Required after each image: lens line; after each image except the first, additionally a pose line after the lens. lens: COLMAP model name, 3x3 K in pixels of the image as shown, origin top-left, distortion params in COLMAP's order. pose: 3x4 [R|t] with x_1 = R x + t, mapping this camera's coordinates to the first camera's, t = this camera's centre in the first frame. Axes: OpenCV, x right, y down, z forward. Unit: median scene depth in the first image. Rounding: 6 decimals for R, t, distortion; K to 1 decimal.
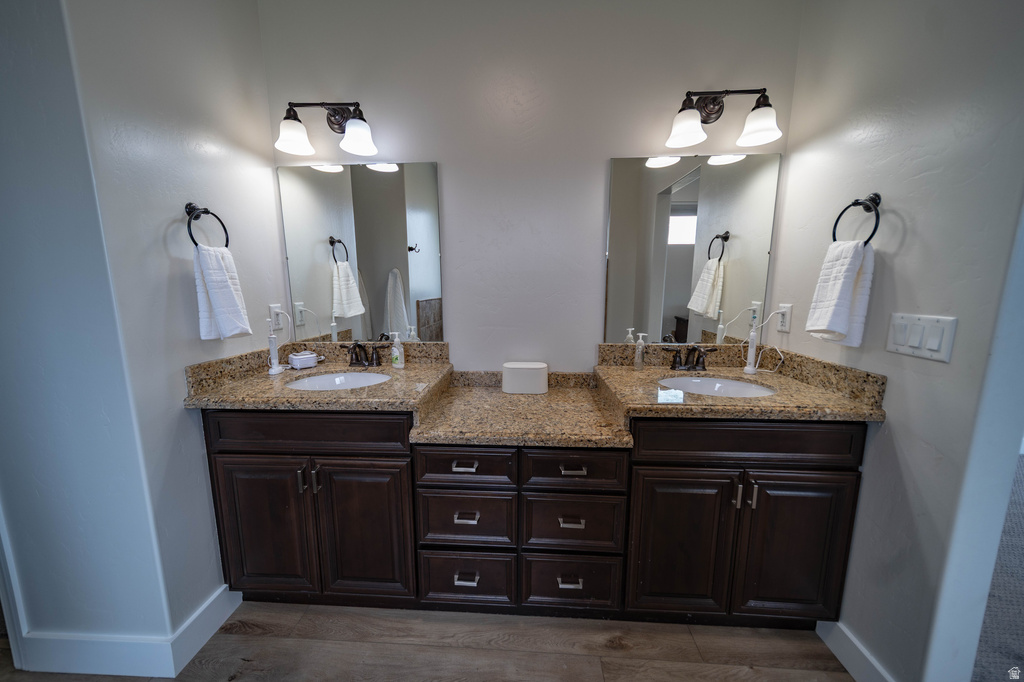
lens RADIAL K [[352.7, 0, 510.9], [0, 352.7, 338.2], [0, 0, 1]] dist [0.001683, 0.000155]
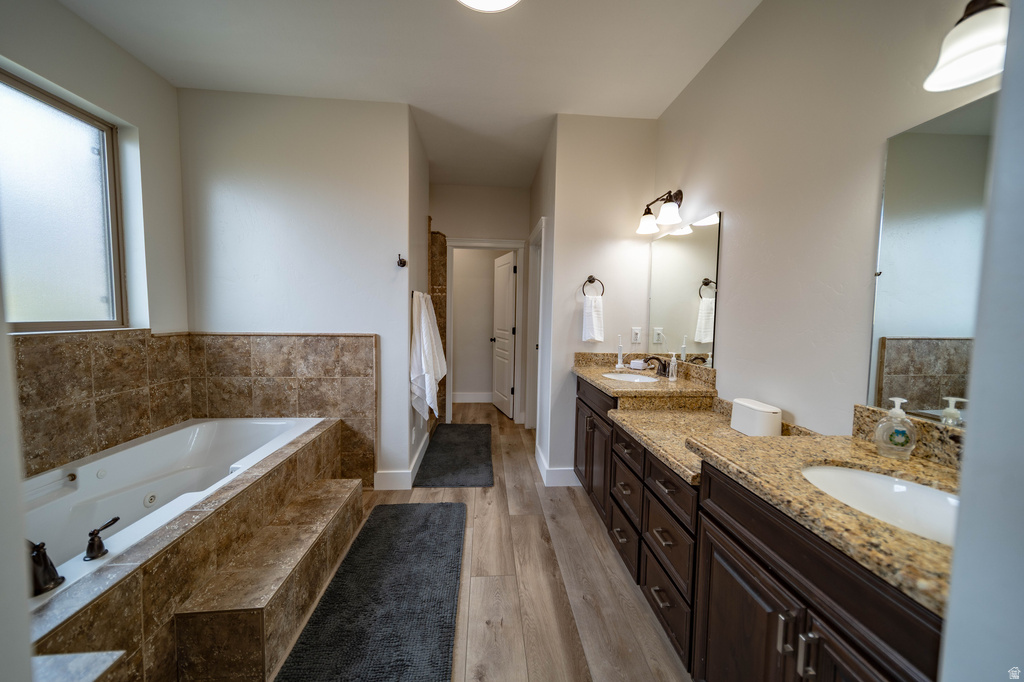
lens RADIAL K [[352.7, 0, 510.9], [0, 352.7, 338.2], [0, 0, 1]] dist [0.001683, 0.000155]
pose [[0.131879, 0.071887, -0.988656, 1.055935], [-0.166102, 0.984868, 0.049455, -0.041676], [0.977250, 0.157696, 0.141824, 0.285145]]
